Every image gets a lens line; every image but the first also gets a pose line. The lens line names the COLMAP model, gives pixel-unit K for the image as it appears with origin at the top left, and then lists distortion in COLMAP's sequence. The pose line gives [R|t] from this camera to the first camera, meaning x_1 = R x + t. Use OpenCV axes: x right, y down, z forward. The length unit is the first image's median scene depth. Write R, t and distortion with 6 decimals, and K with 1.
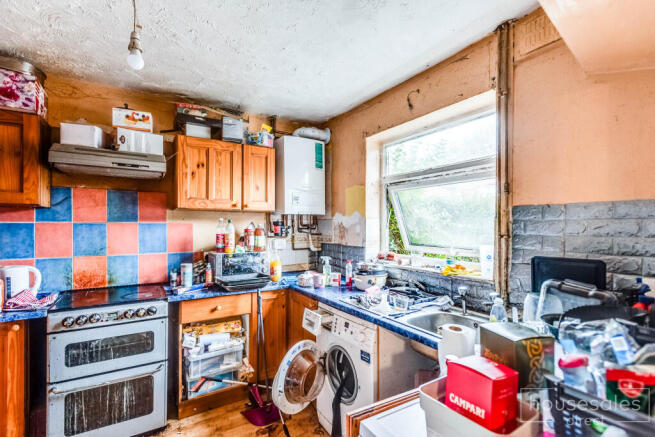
lens RADIAL K [[299.8, 0, 327.3], [0, 299.8, 224.3], [0, 0, 1]] dist [0.000804, 0.000085]
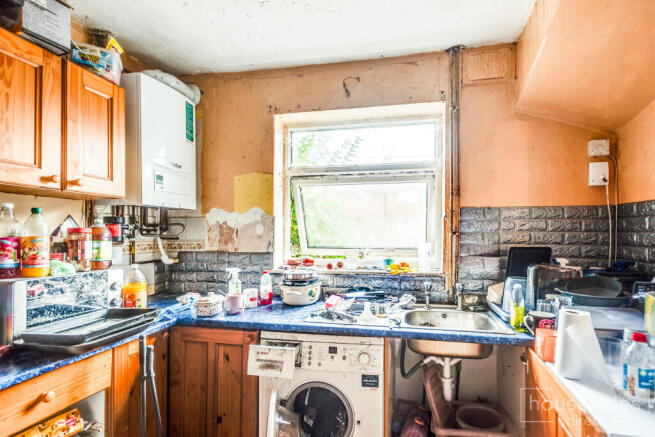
lens RADIAL K [[321.1, 0, 328.1], [0, 321.1, 231.5], [0, 0, 1]] dist [0.017394, 0.000192]
pose [[0.686689, 0.004582, 0.726937, -0.390327], [-0.002040, 0.999988, -0.004376, 0.024177], [-0.726948, 0.001522, 0.686691, 0.313170]]
